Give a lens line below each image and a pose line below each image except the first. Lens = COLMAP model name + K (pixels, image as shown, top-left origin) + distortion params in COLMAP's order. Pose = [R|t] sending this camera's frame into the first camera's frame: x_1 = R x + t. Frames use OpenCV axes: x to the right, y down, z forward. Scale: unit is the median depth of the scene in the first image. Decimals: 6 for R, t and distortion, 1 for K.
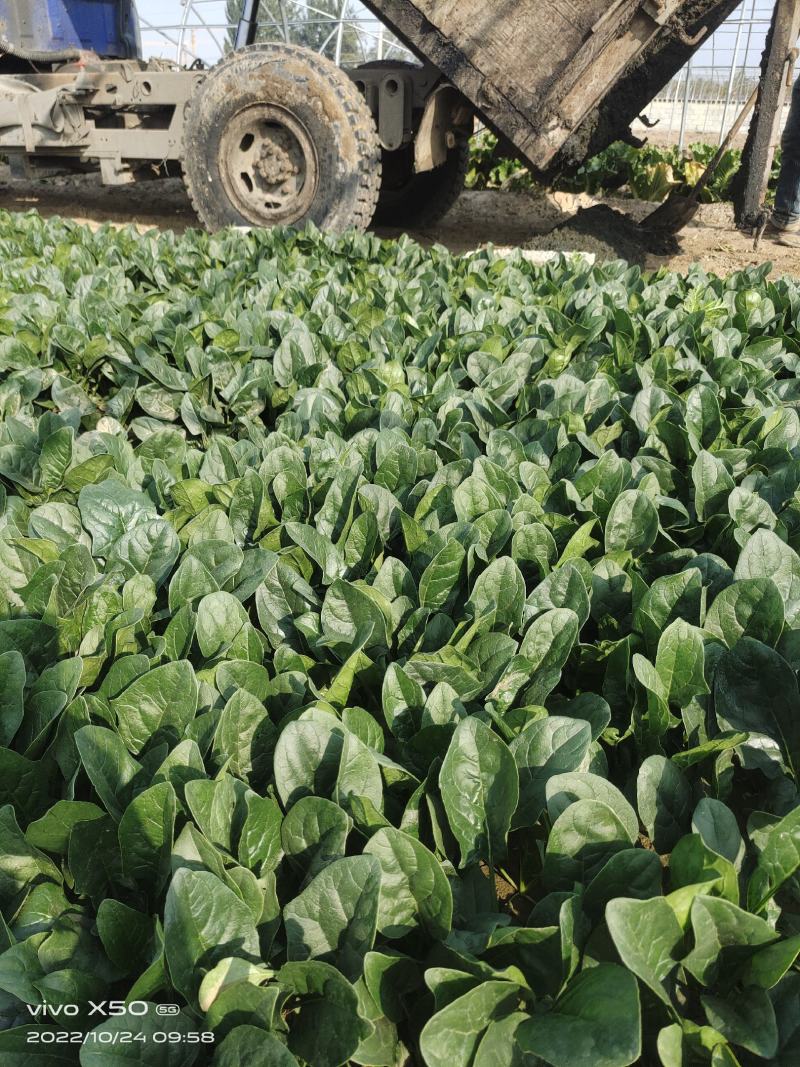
lens RADIAL K [[878.3, 0, 406.3], [0, 878.3, 536.1], [0, 0, 1]] dist [0.019197, 0.005940]
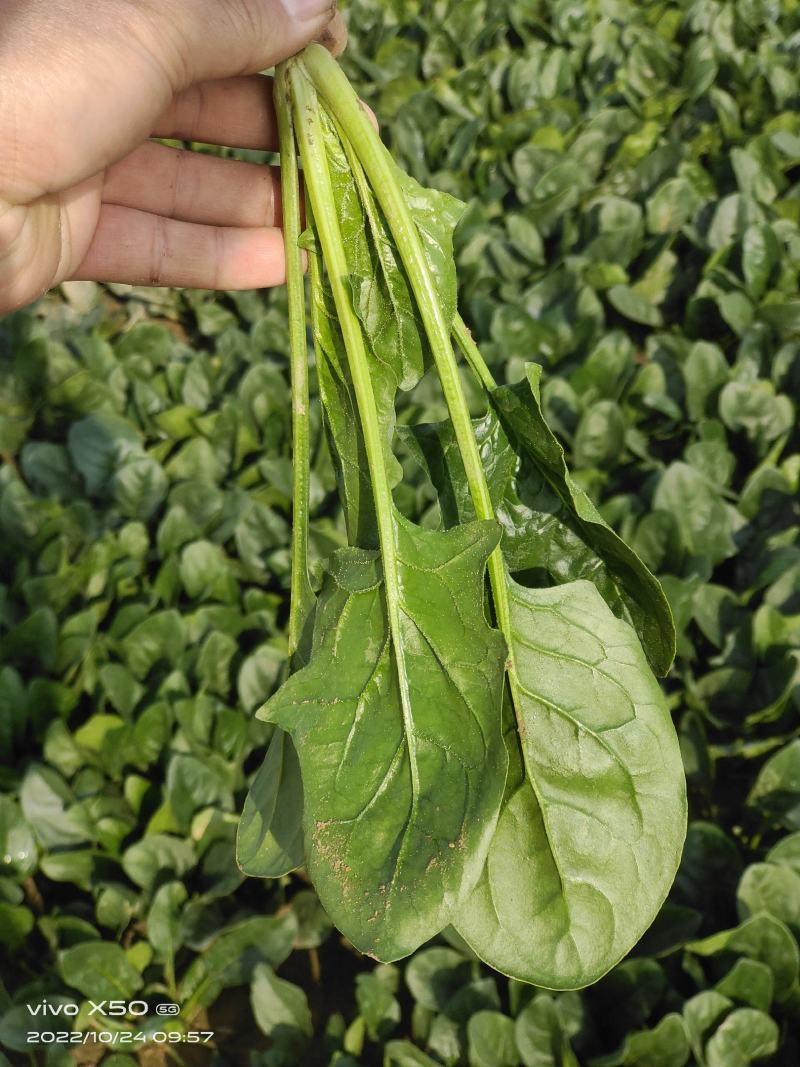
lens RADIAL K [[1570.9, 0, 452.0], [0, 1570.9, 561.6], [0, 0, 1]] dist [0.106347, 0.000000]
pose [[0.994449, -0.029750, -0.100927, 0.345480], [0.050192, 0.977156, 0.206513, -0.337438], [0.092478, -0.210432, 0.973225, -1.058510]]
